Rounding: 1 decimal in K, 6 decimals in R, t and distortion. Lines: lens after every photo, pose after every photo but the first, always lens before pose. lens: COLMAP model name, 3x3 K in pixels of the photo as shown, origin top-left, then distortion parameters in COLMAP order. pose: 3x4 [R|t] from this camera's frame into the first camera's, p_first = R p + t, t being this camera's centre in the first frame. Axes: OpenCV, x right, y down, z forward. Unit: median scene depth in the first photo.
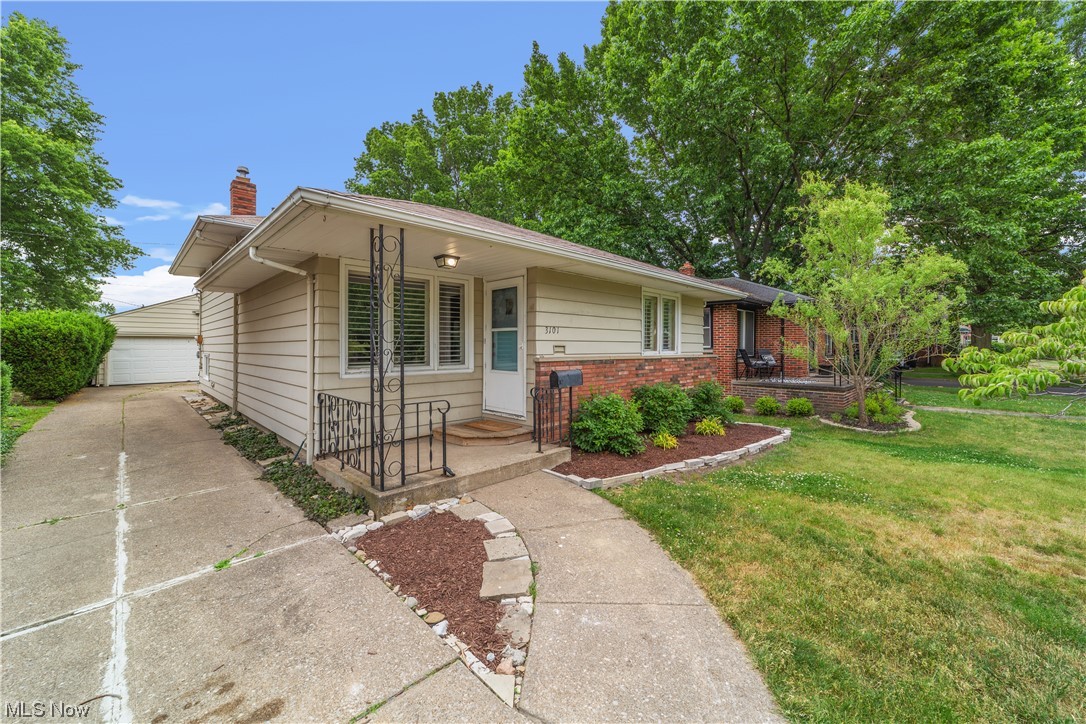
lens RADIAL K [[416.7, 0, 544.7], [0, 416.7, 364.9], [0, 0, 1]] dist [-0.017508, 0.007884]
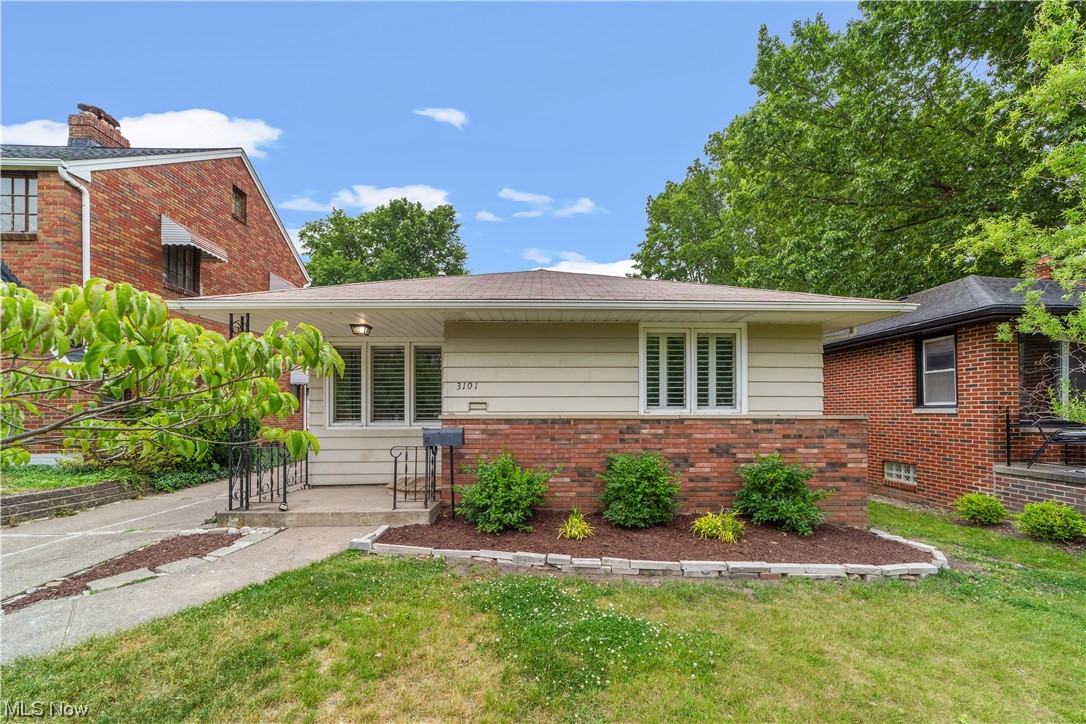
lens RADIAL K [[427.4, 0, 543.2], [0, 427.4, 417.8], [0, 0, 1]] dist [-0.000524, 0.000341]
pose [[0.731249, 0.008834, -0.682054, 0.758389], [-0.025874, 0.999556, -0.014794, -0.001363], [0.681620, 0.028465, 0.731153, 0.389872]]
